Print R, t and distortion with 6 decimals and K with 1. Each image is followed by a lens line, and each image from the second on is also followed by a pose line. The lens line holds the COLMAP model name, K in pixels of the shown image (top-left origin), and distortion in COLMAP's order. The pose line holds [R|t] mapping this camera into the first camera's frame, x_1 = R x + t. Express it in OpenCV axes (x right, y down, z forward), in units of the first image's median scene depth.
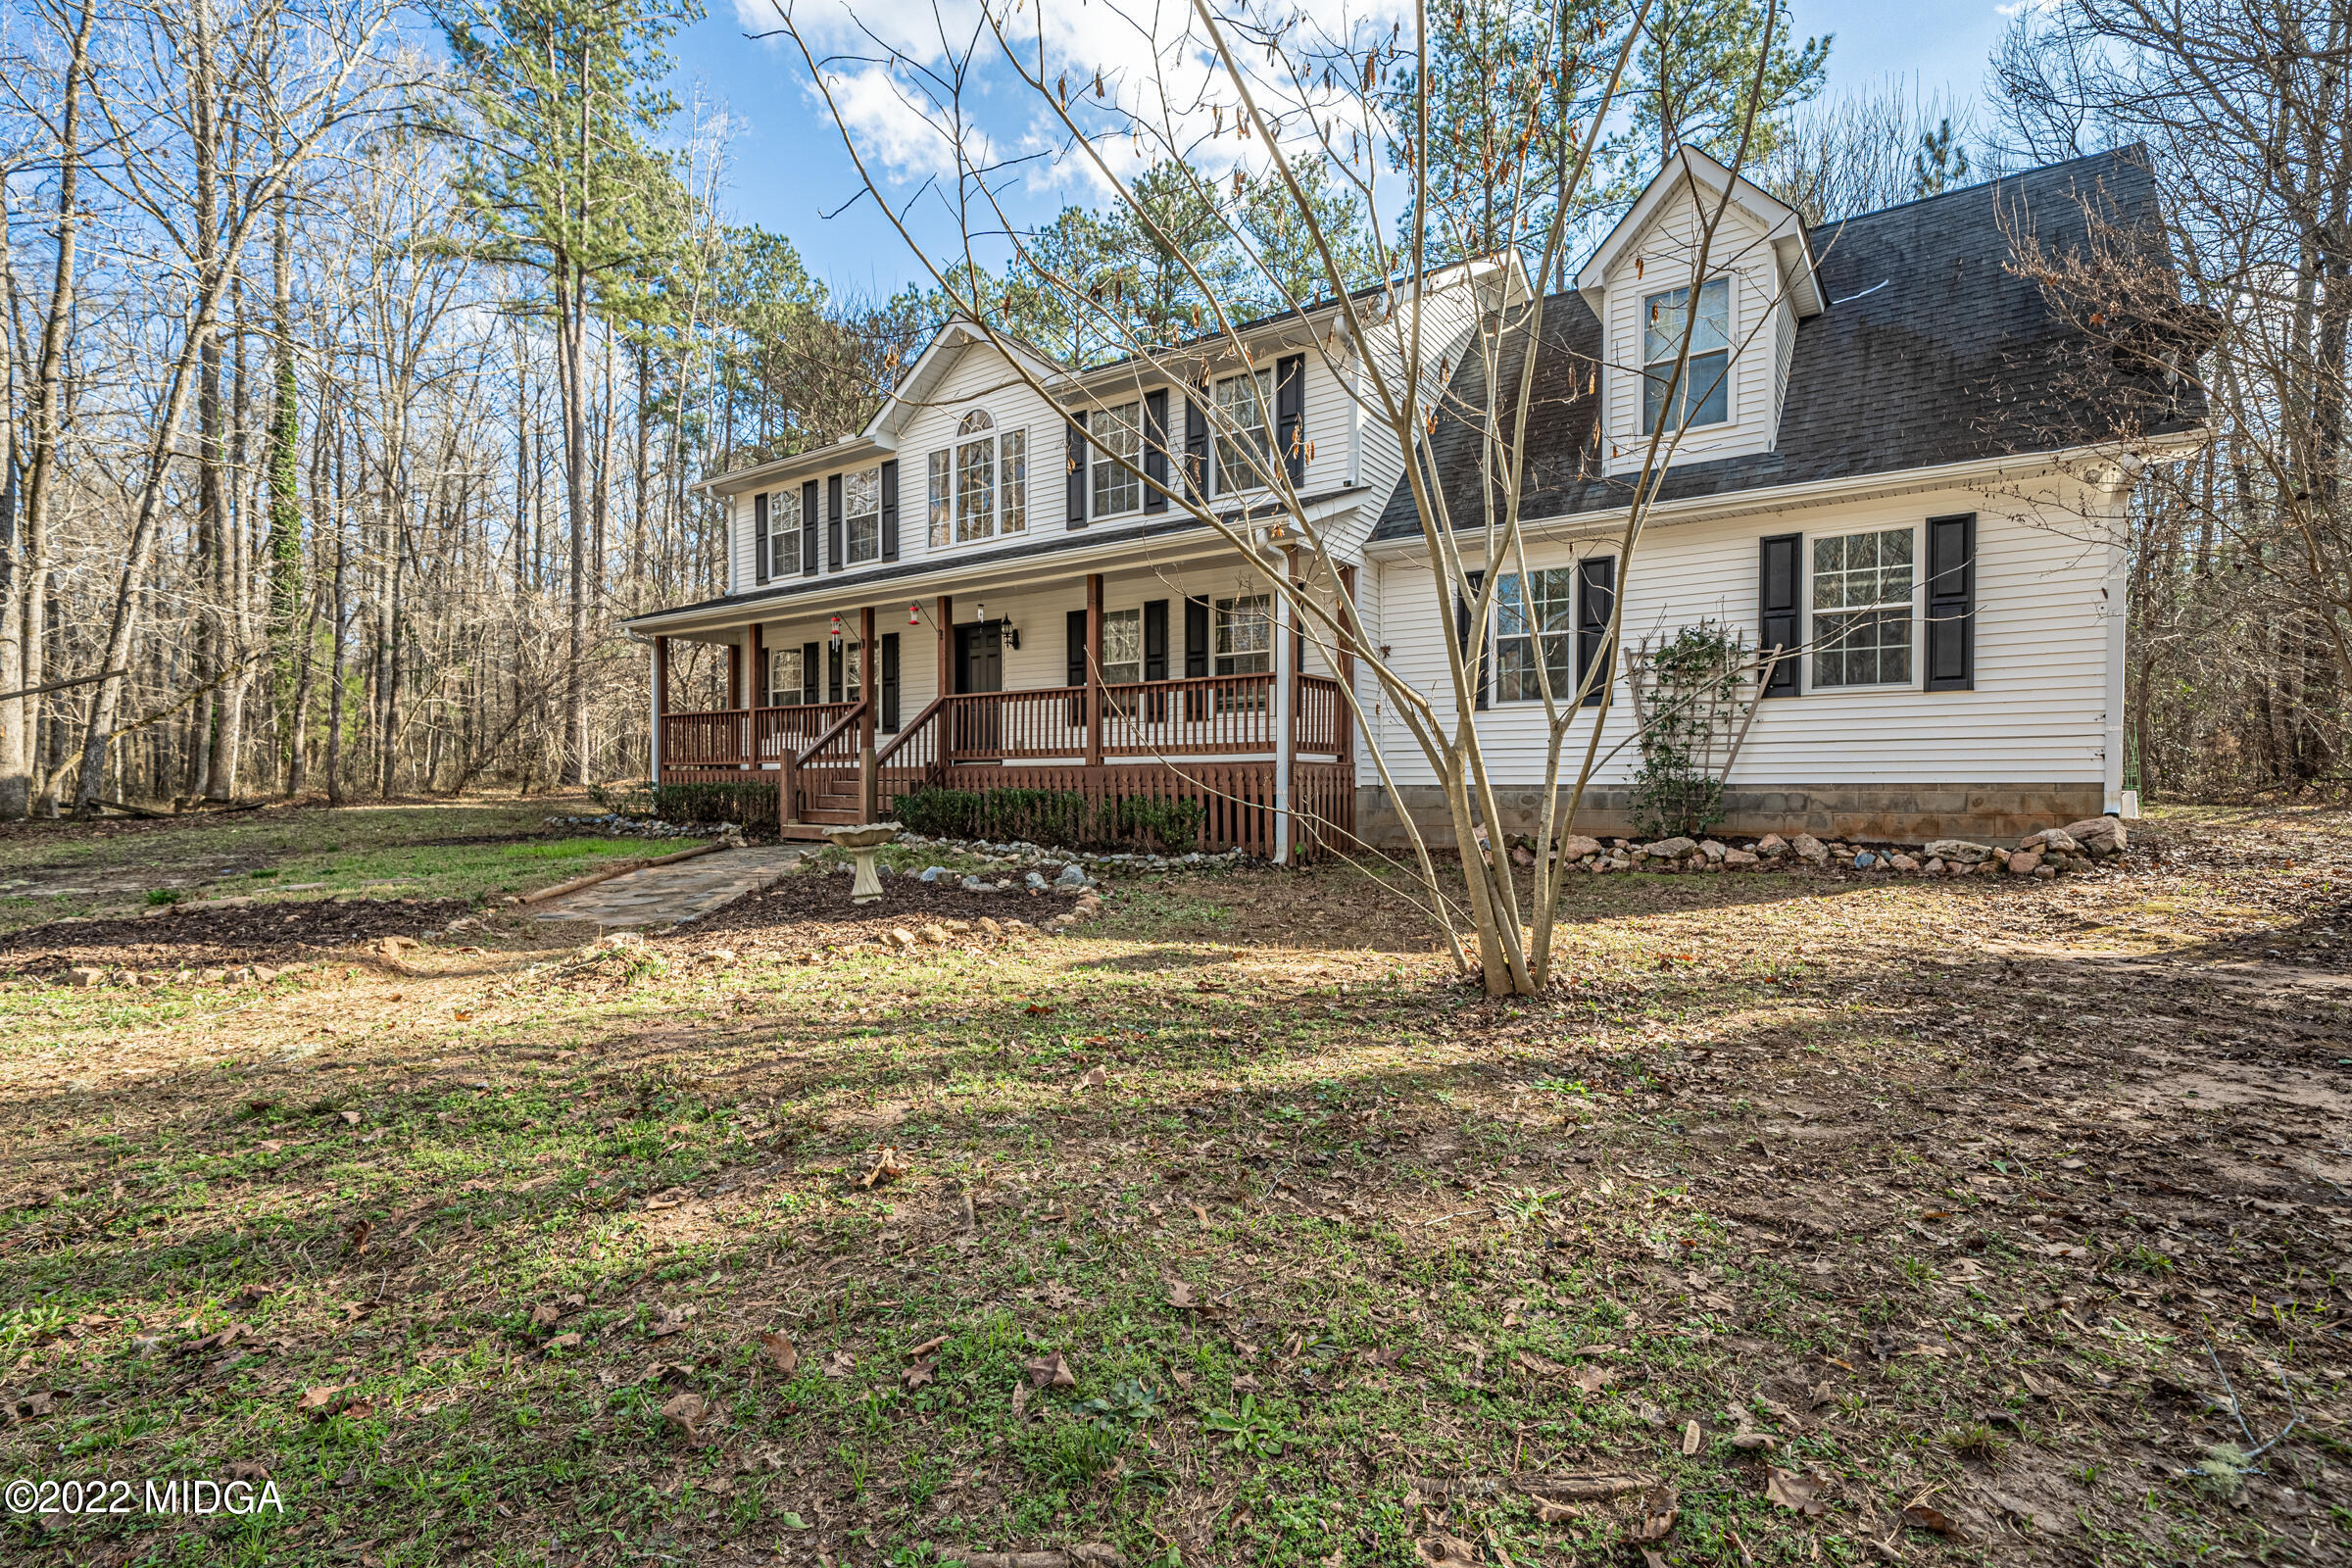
lens RADIAL K [[1091.8, 0, 1178.4], [0, 1091.8, 788.6], [0, 0, 1]] dist [0.004112, 0.000578]
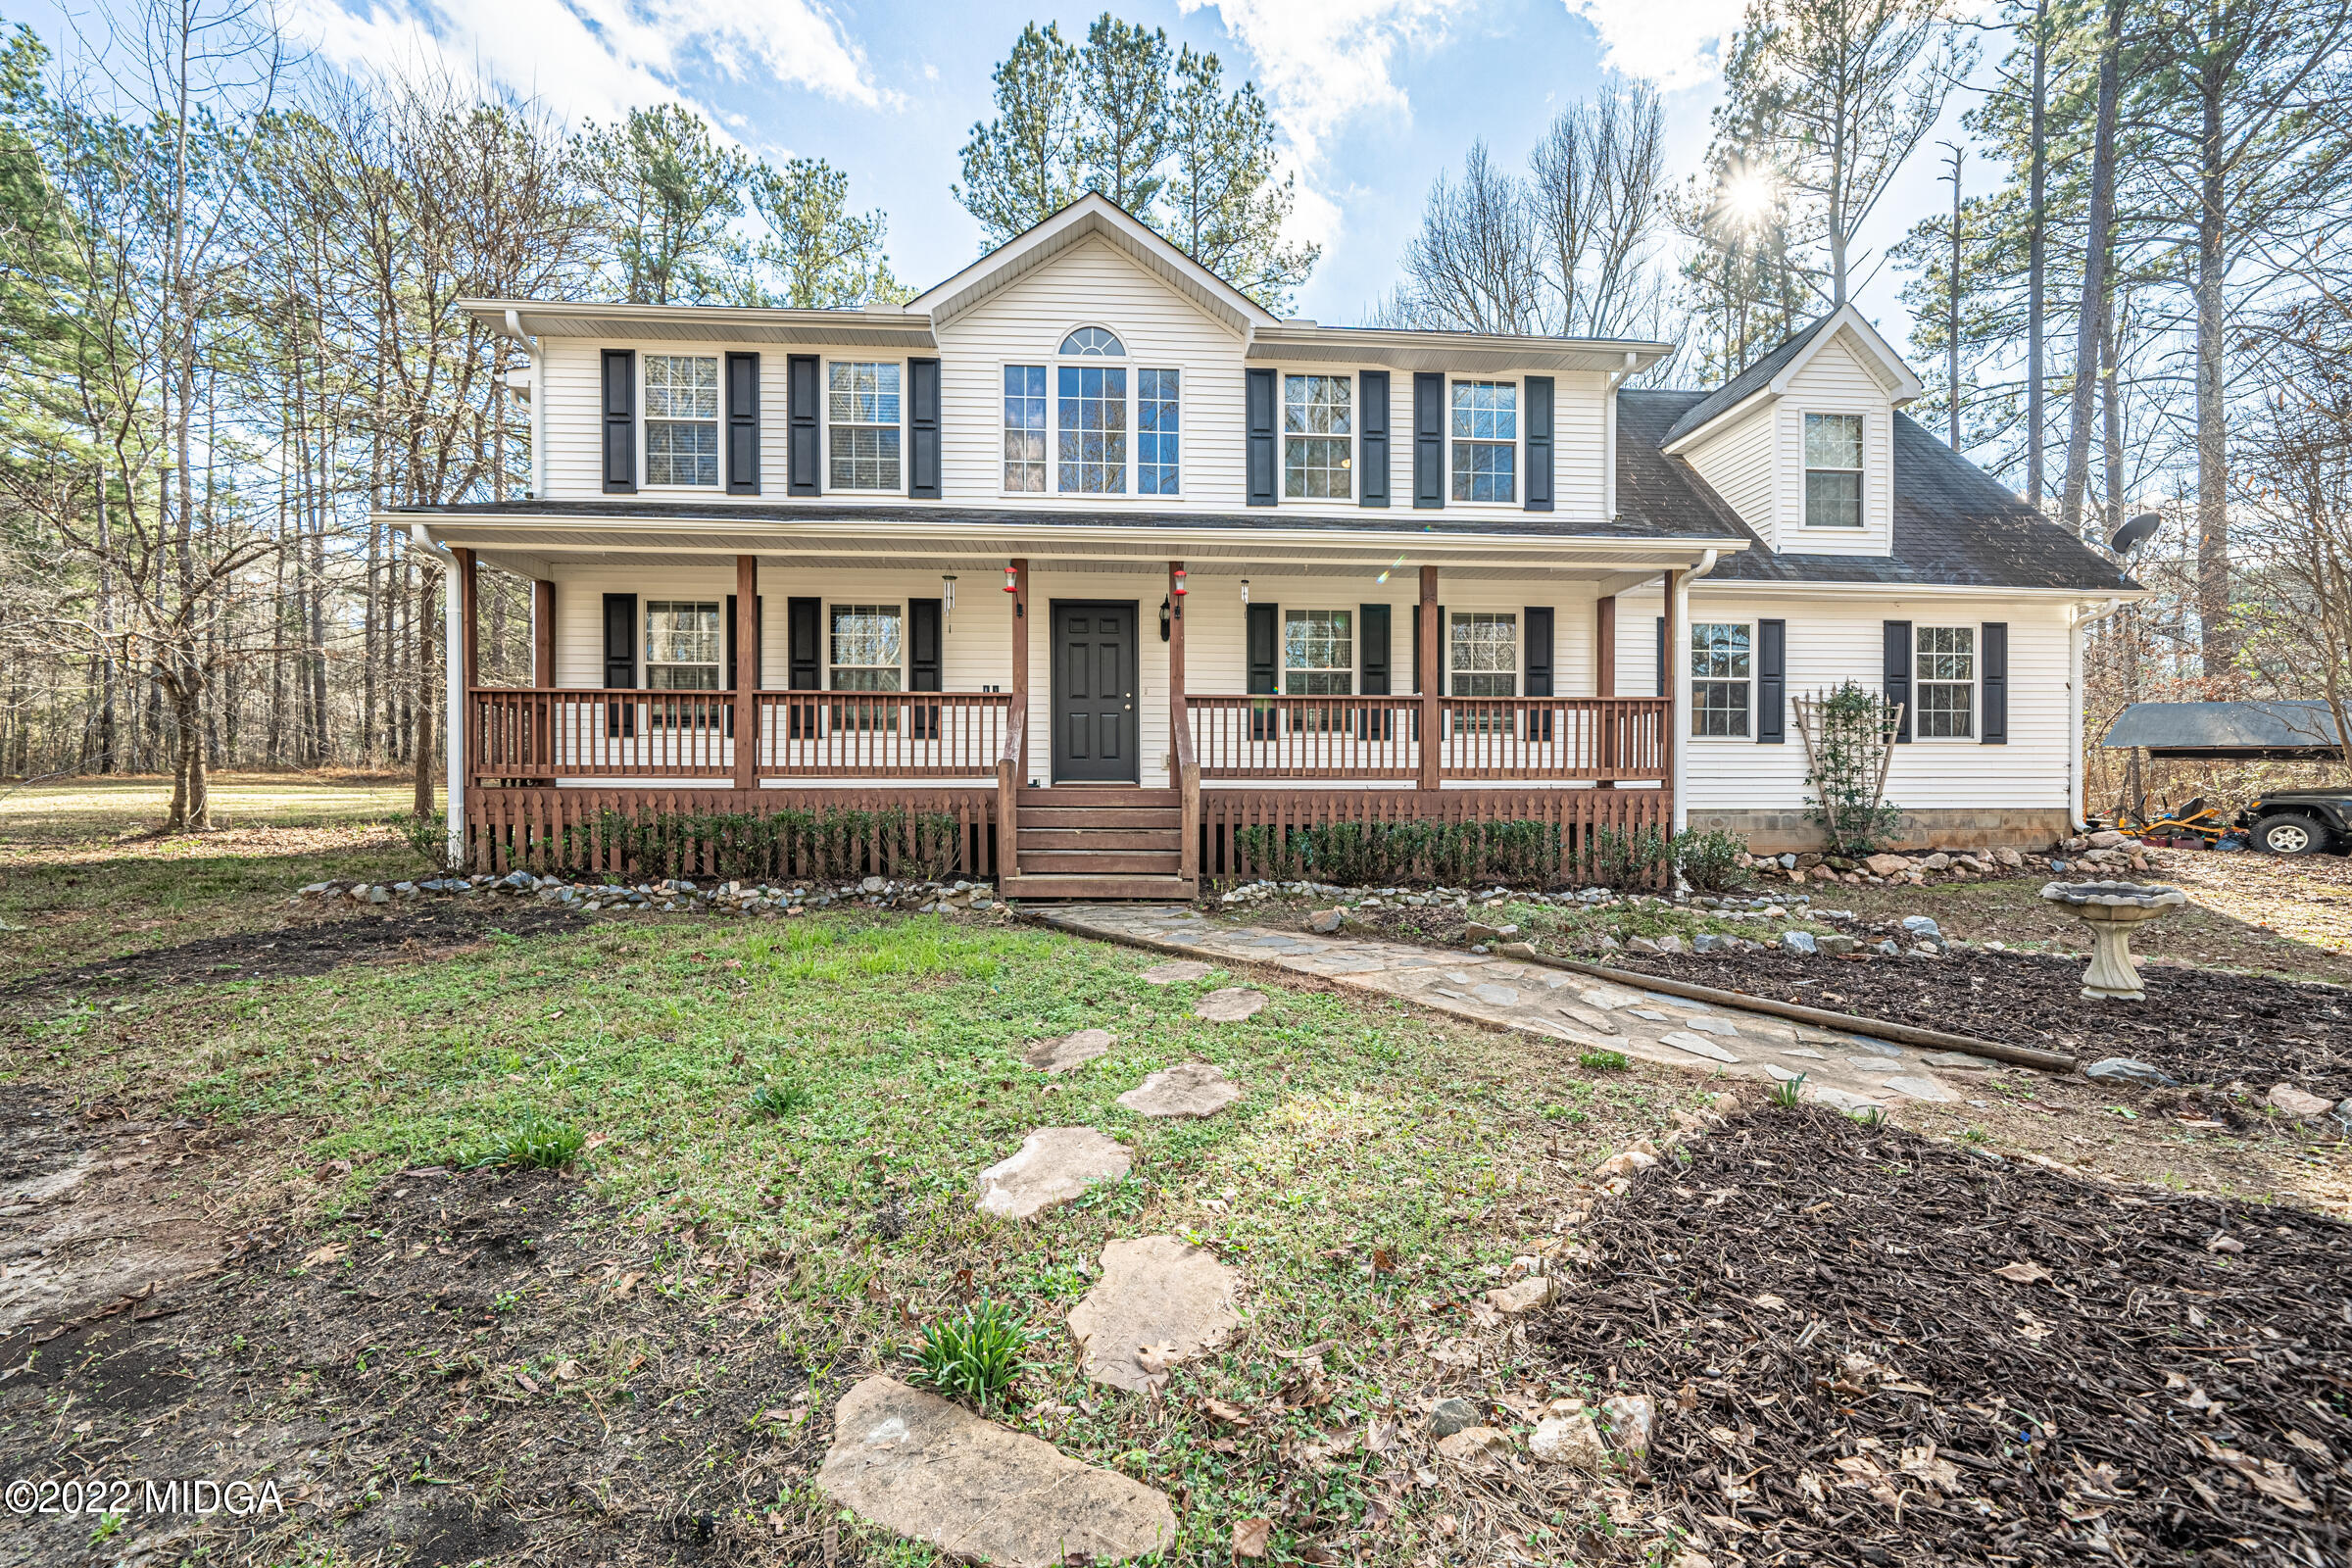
lens RADIAL K [[1000.7, 0, 1176.3], [0, 1000.7, 787.7], [0, 0, 1]] dist [-0.010158, -0.000112]
pose [[0.769339, 0.012894, 0.638711, -0.617595], [0.004021, 0.999679, -0.025025, -0.002870], [-0.638828, 0.021821, 0.769040, 0.447994]]
